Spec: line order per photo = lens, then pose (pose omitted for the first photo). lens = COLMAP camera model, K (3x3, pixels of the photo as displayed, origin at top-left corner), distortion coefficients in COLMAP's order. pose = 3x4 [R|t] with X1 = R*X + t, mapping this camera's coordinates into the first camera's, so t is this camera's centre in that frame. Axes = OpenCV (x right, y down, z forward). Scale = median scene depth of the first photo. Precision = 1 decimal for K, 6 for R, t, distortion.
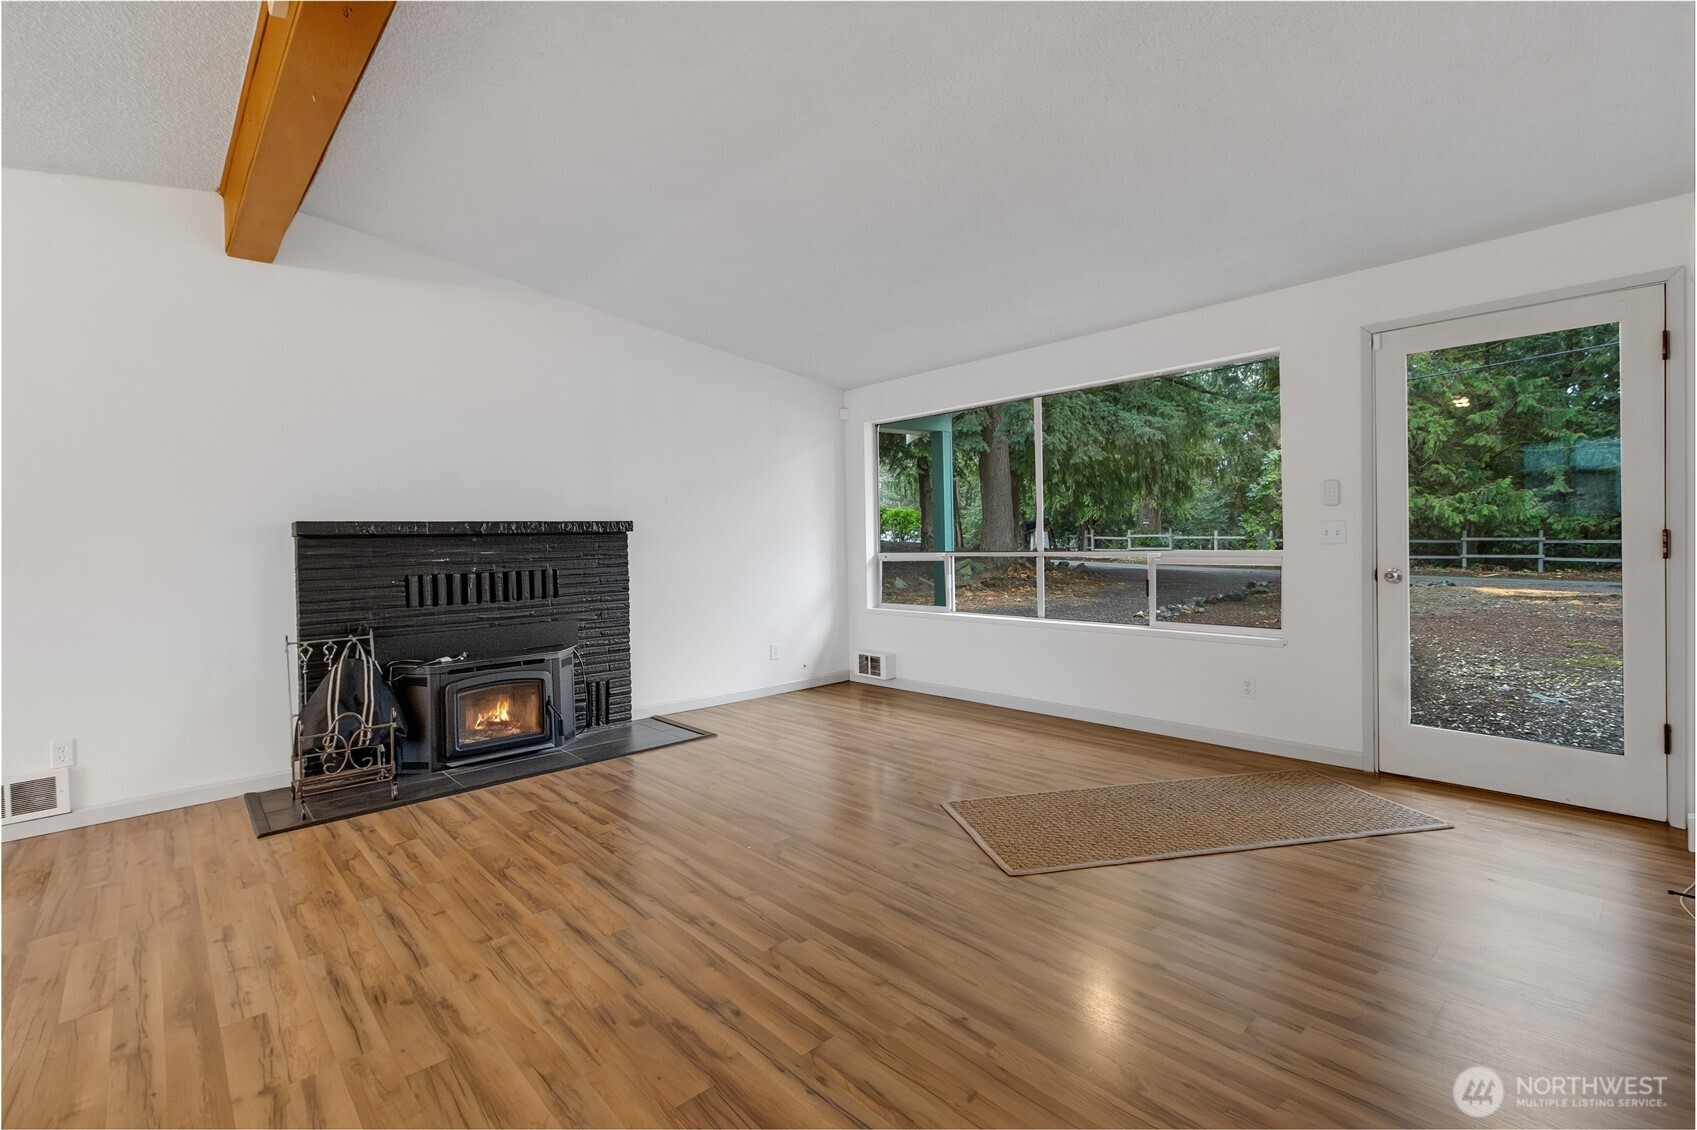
lens RADIAL K [[808.6, 0, 860.0], [0, 808.6, 543.1], [0, 0, 1]] dist [0.001396, -0.000311]
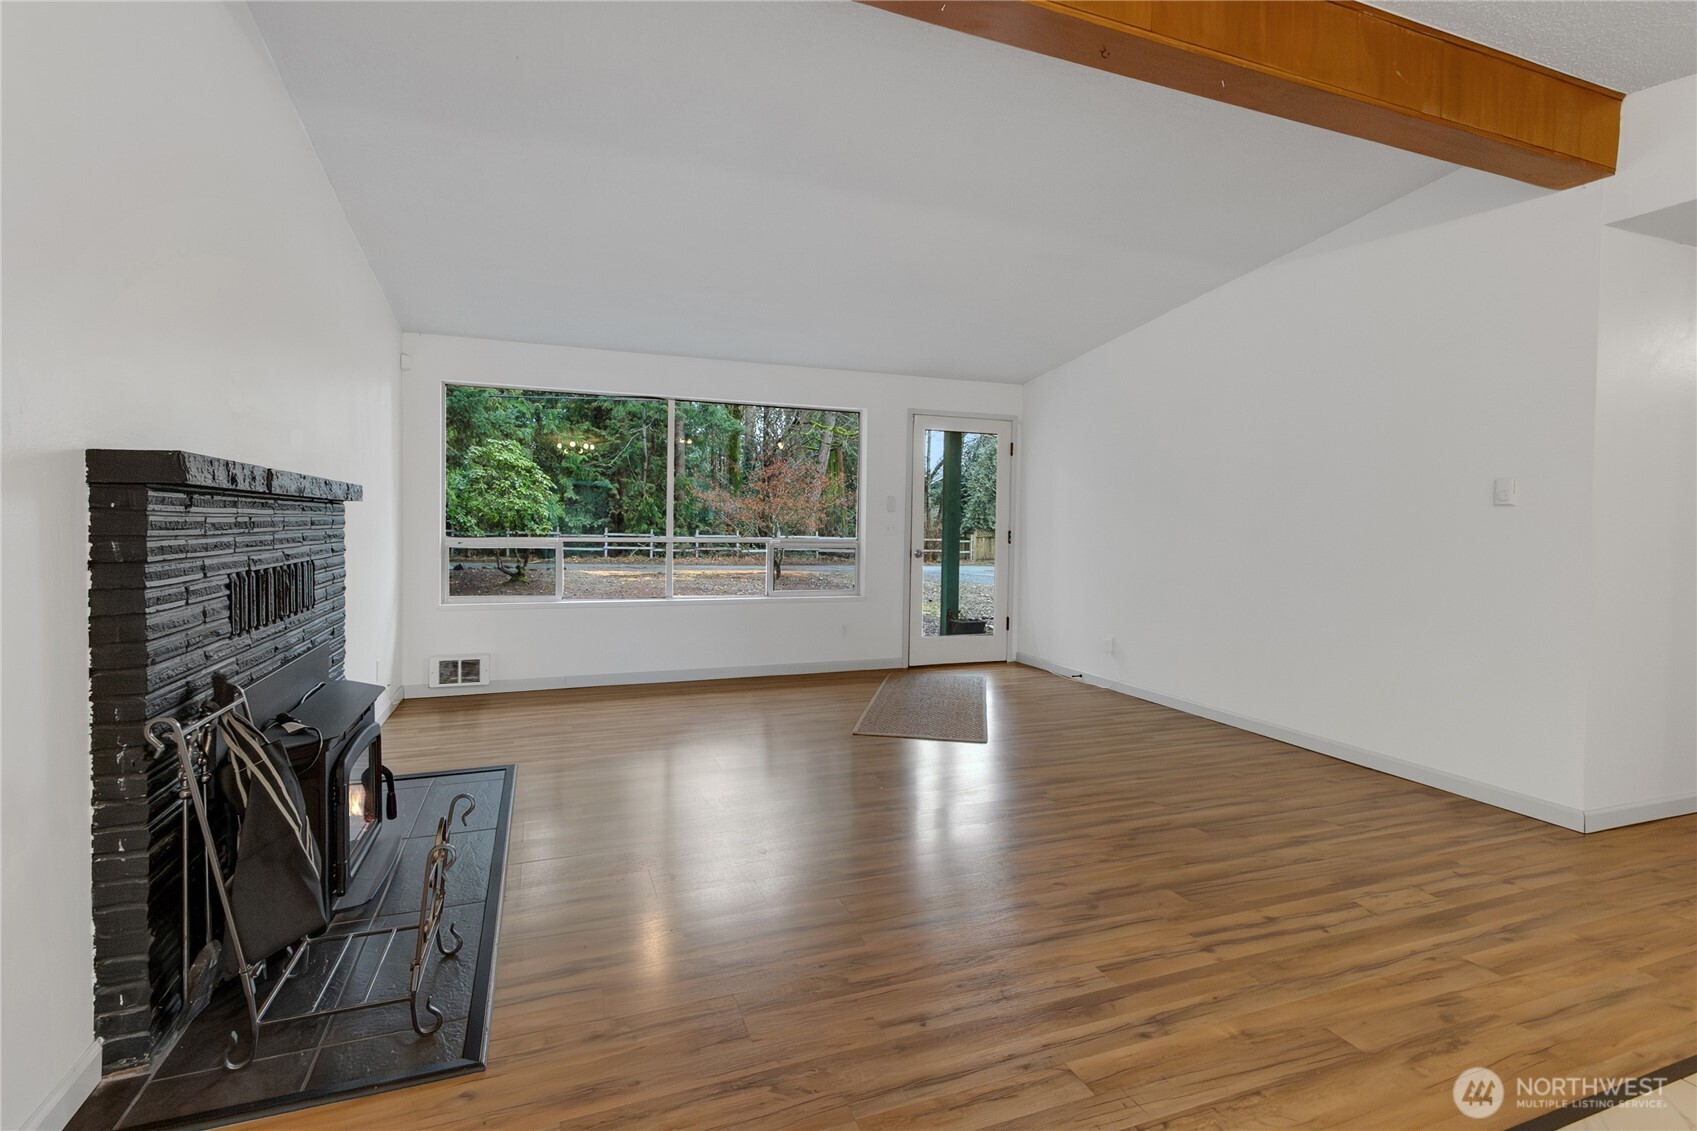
lens RADIAL K [[808.6, 0, 860.0], [0, 808.6, 543.6], [0, 0, 1]] dist [0.001396, -0.000311]
pose [[0.326797, 0.004540, 0.945084, -1.104518], [-0.013606, 0.999907, -0.000099, 0.021585], [-0.944997, -0.012827, 0.326828, 0.575822]]
